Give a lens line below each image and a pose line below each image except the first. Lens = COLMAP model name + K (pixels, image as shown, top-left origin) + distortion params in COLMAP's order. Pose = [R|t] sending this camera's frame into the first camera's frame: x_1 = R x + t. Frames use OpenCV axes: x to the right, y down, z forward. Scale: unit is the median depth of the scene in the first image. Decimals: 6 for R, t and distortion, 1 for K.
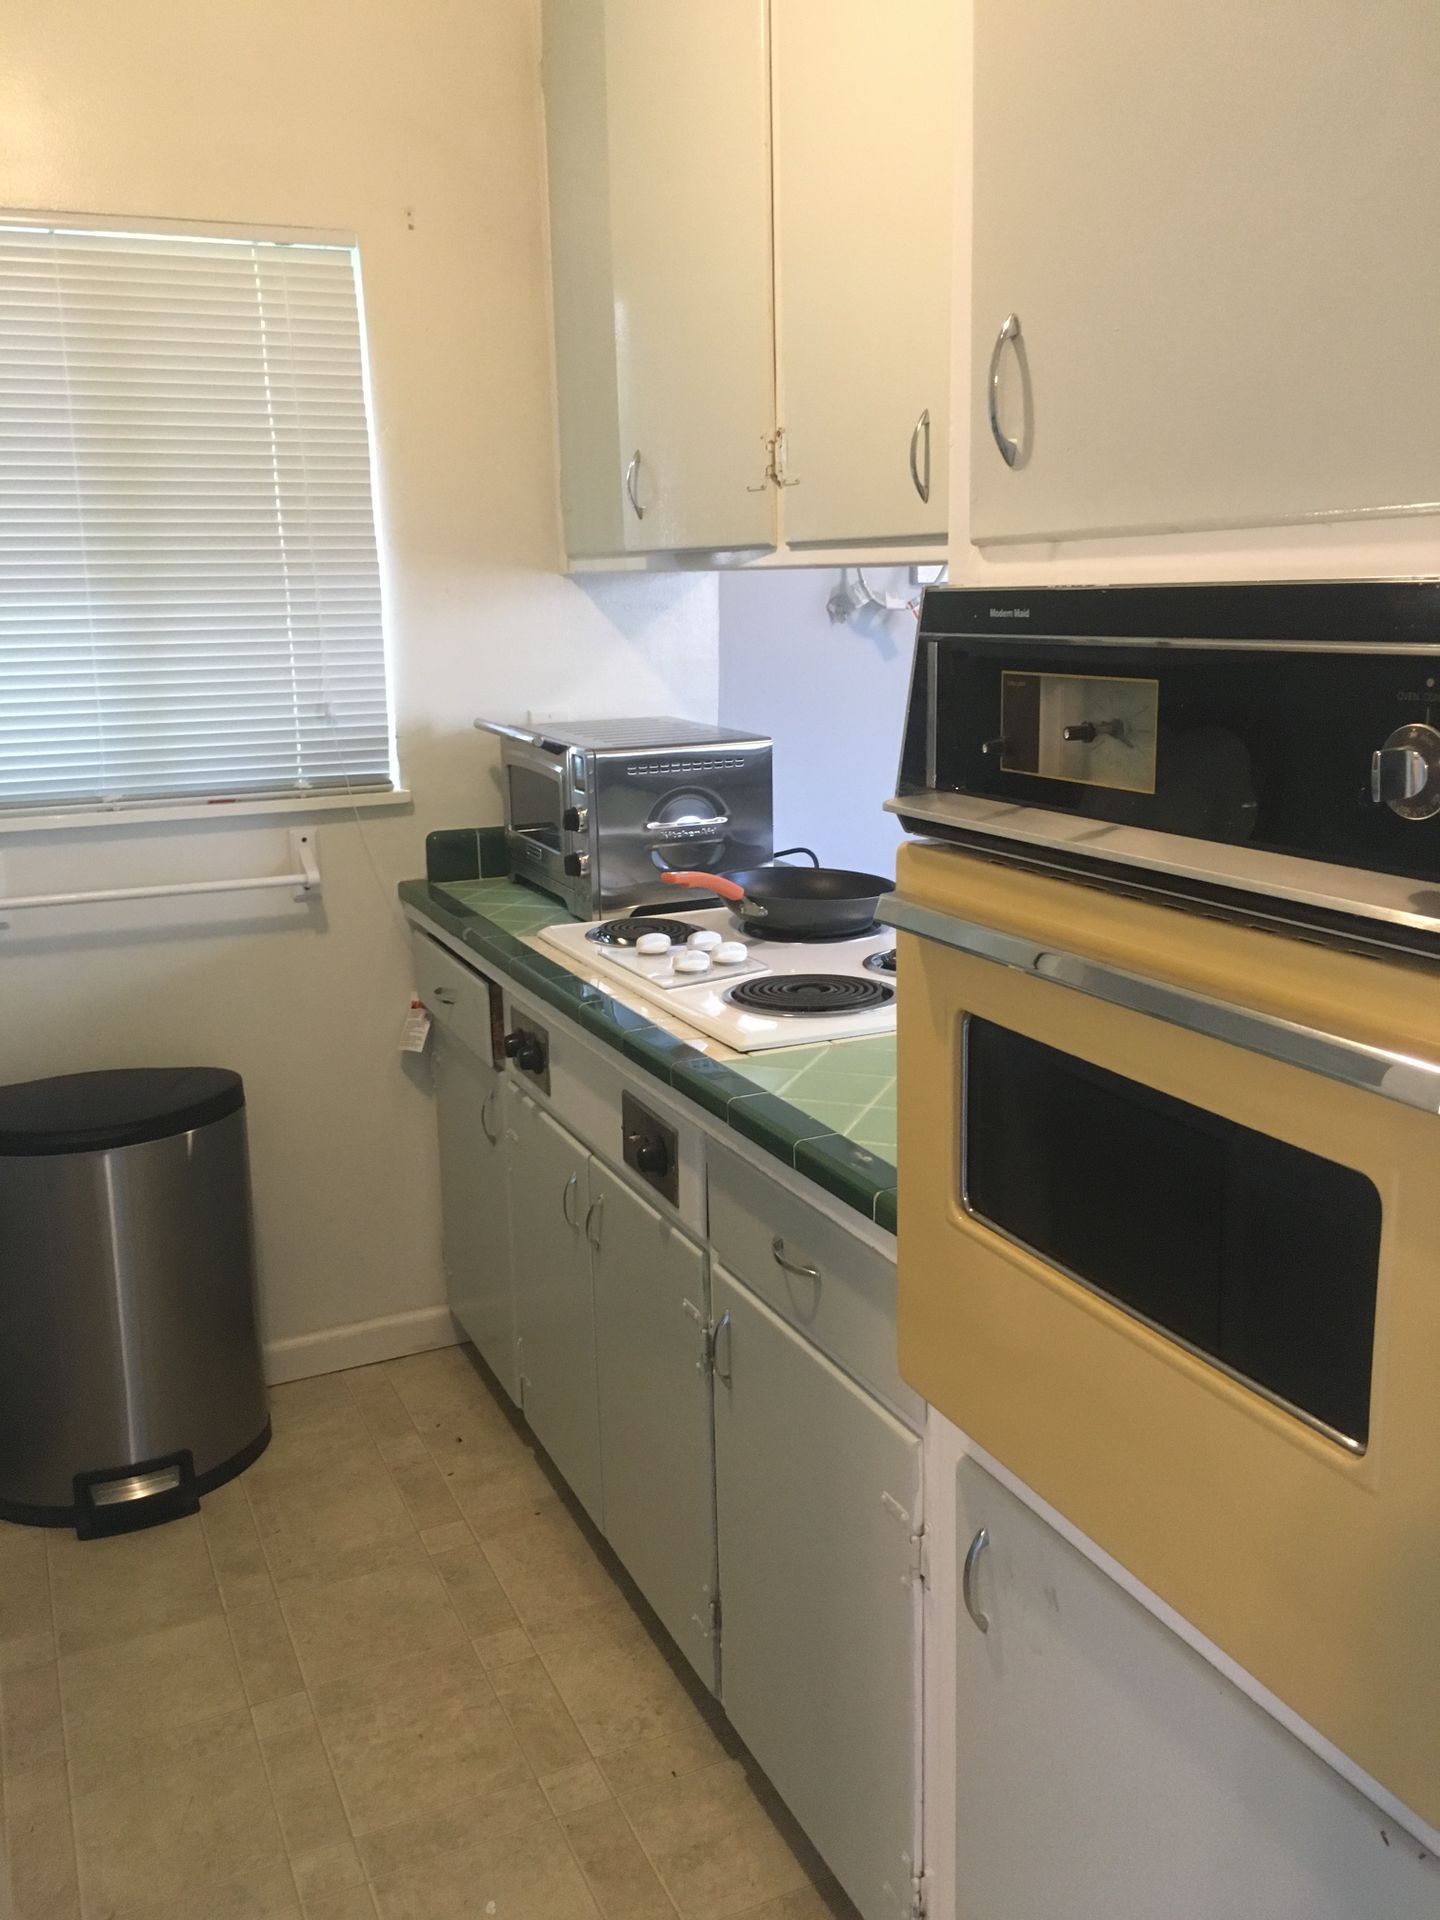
lens RADIAL K [[1632.1, 0, 726.3], [0, 1632.1, 949.3], [0, 0, 1]] dist [0.071940, -0.094783]
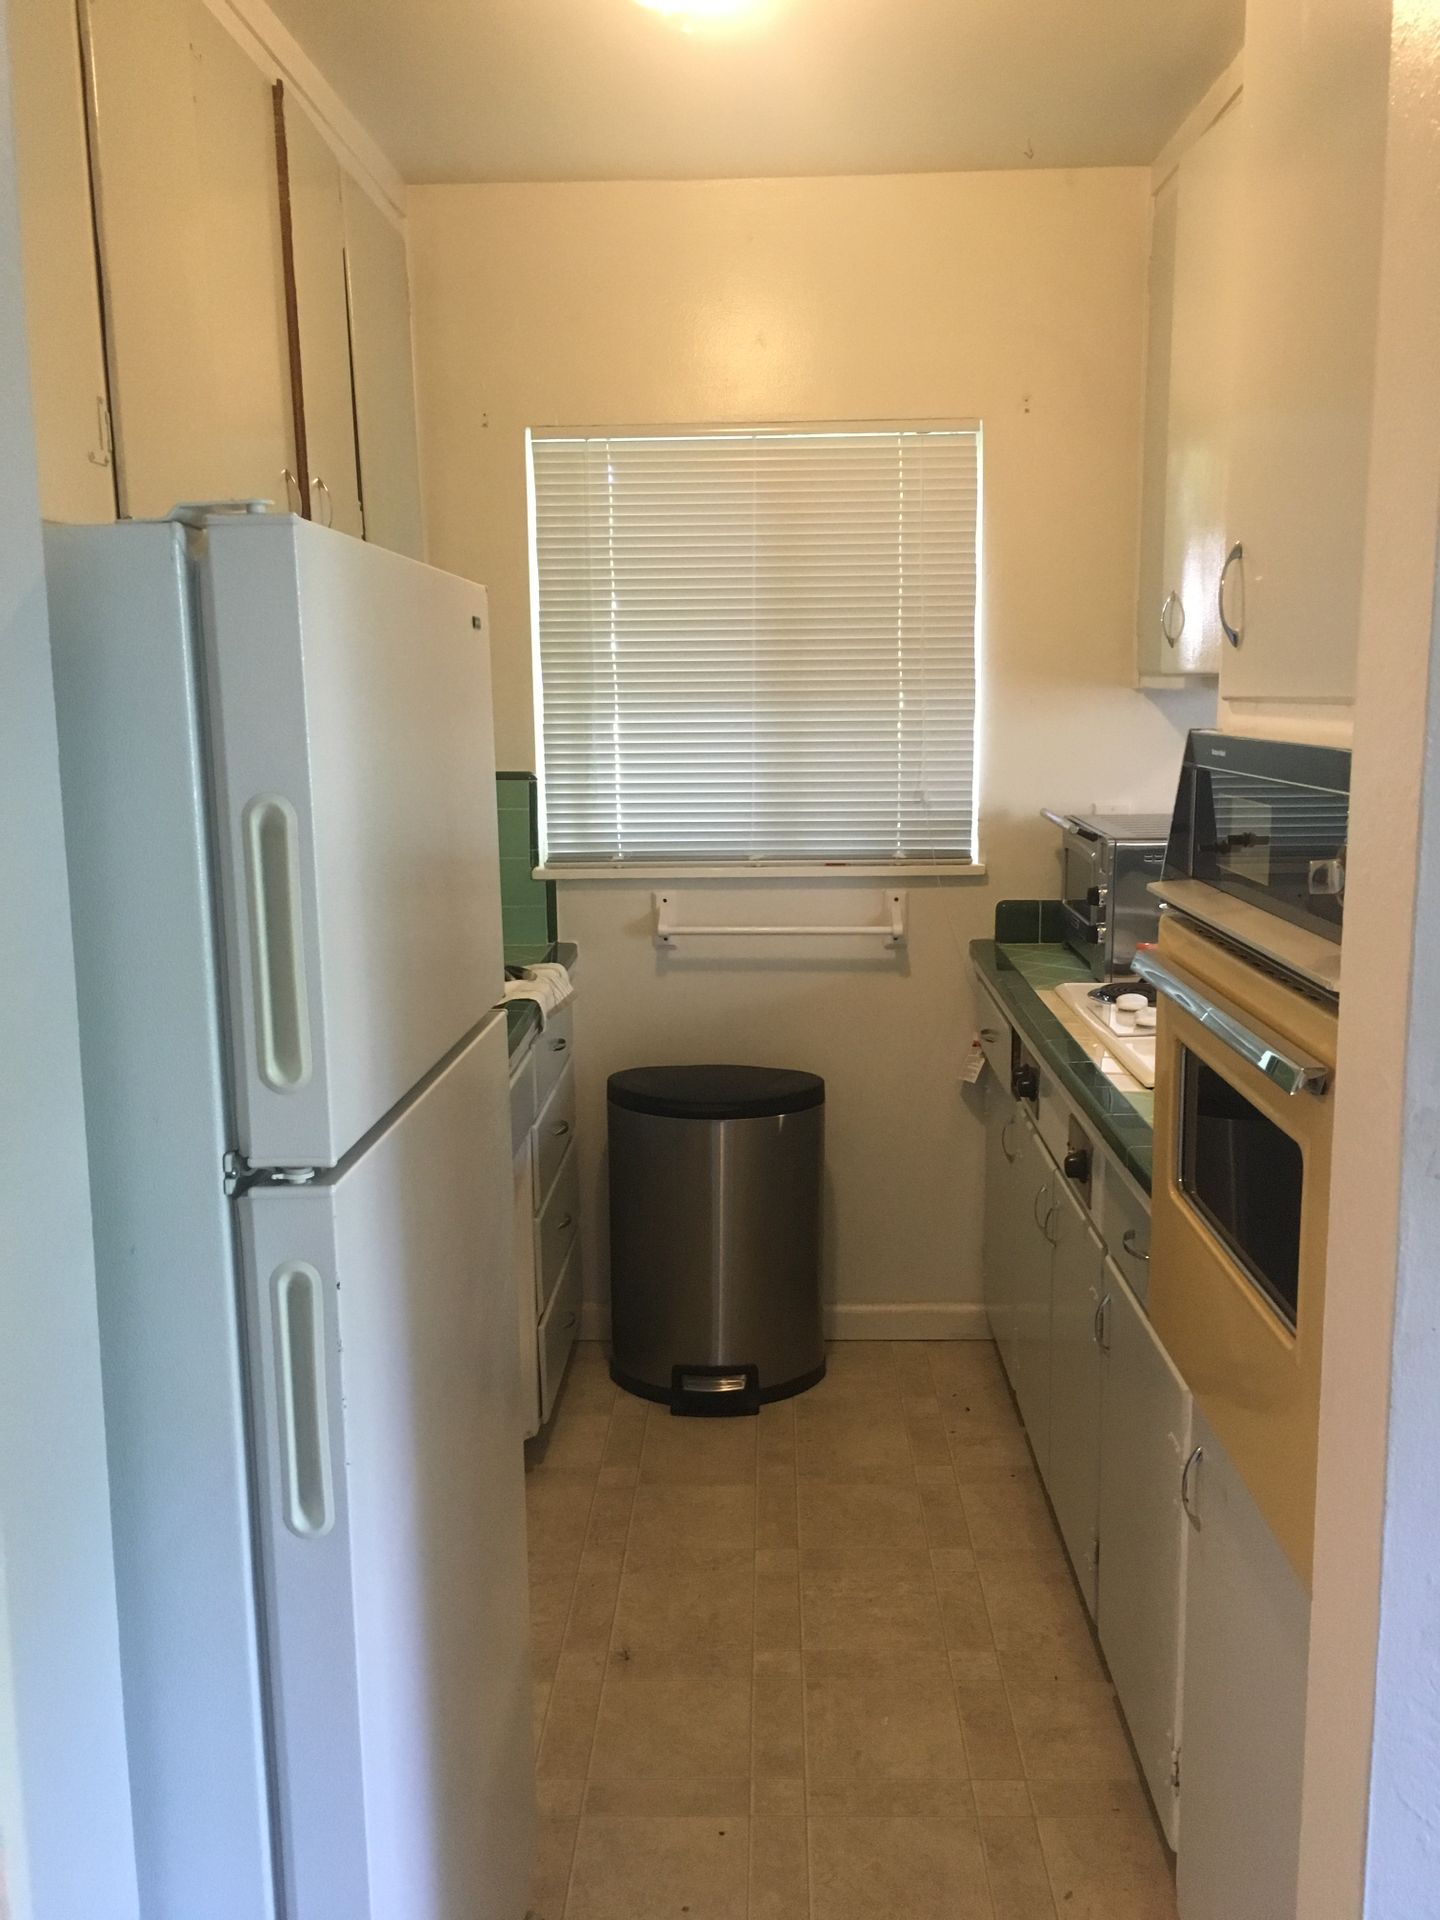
lens RADIAL K [[1632.1, 0, 724.5], [0, 1632.1, 953.9], [0, 0, 1]] dist [0.071940, -0.094783]
pose [[0.898233, 0.086067, -0.431010, 0.172724], [-0.106236, 0.994077, -0.022894, 0.017515], [0.426487, 0.066353, 0.902057, -0.179080]]
